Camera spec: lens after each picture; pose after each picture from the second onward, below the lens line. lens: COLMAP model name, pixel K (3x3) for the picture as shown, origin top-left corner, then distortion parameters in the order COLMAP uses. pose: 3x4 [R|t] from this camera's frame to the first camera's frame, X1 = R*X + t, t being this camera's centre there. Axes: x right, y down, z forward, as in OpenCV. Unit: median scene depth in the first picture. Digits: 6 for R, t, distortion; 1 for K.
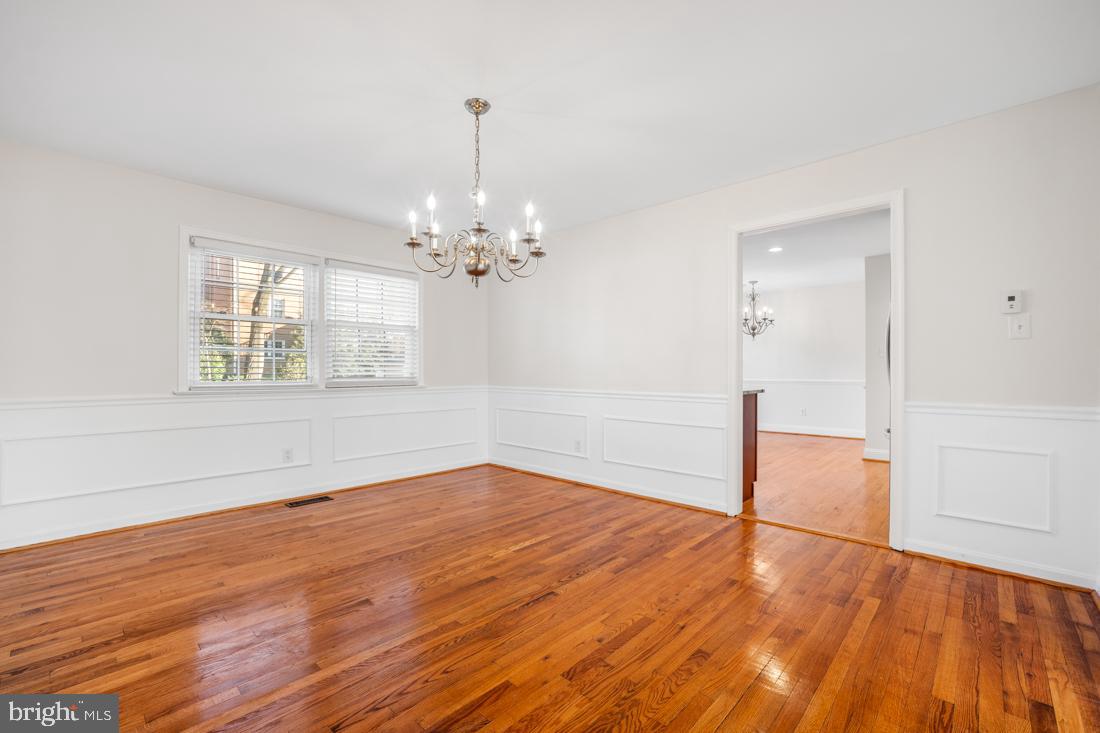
lens RADIAL K [[466.1, 0, 548.5], [0, 466.1, 362.8], [0, 0, 1]] dist [-0.025355, 0.000354]
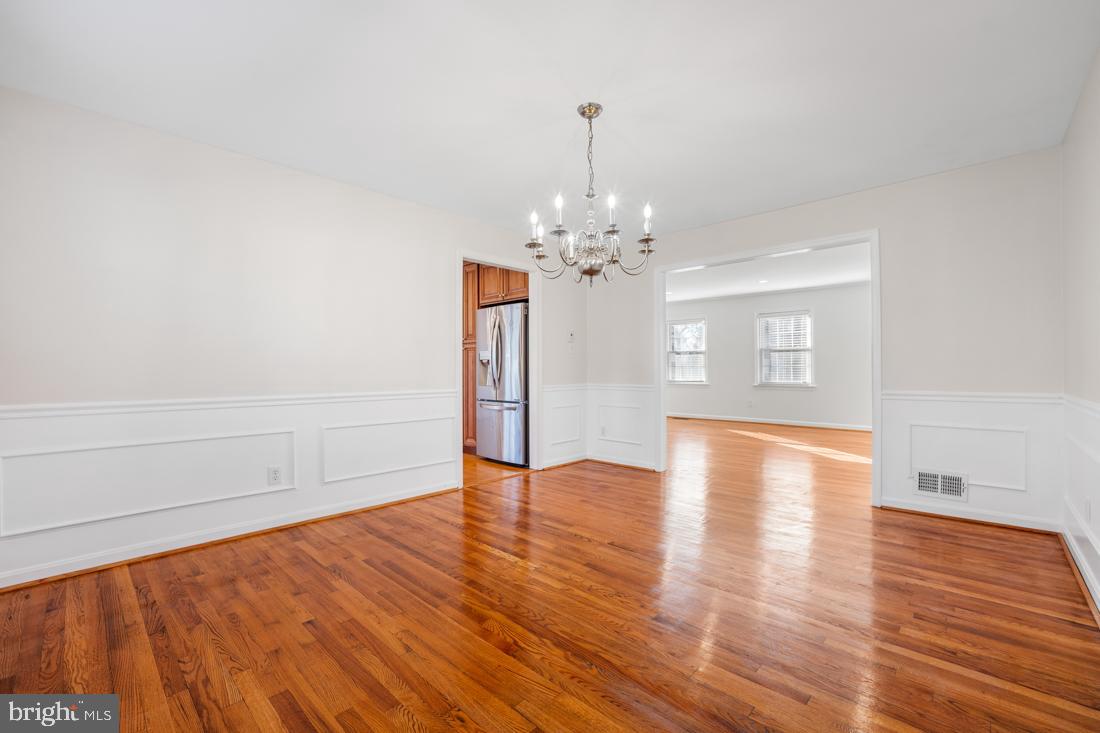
lens RADIAL K [[466.1, 0, 548.5], [0, 466.1, 362.8], [0, 0, 1]] dist [-0.025355, 0.000354]
pose [[0.003079, 0.015528, 0.999875, -0.803915], [-0.011752, 0.999811, -0.015491, 0.016687], [-0.999926, -0.011703, 0.003261, 0.745196]]
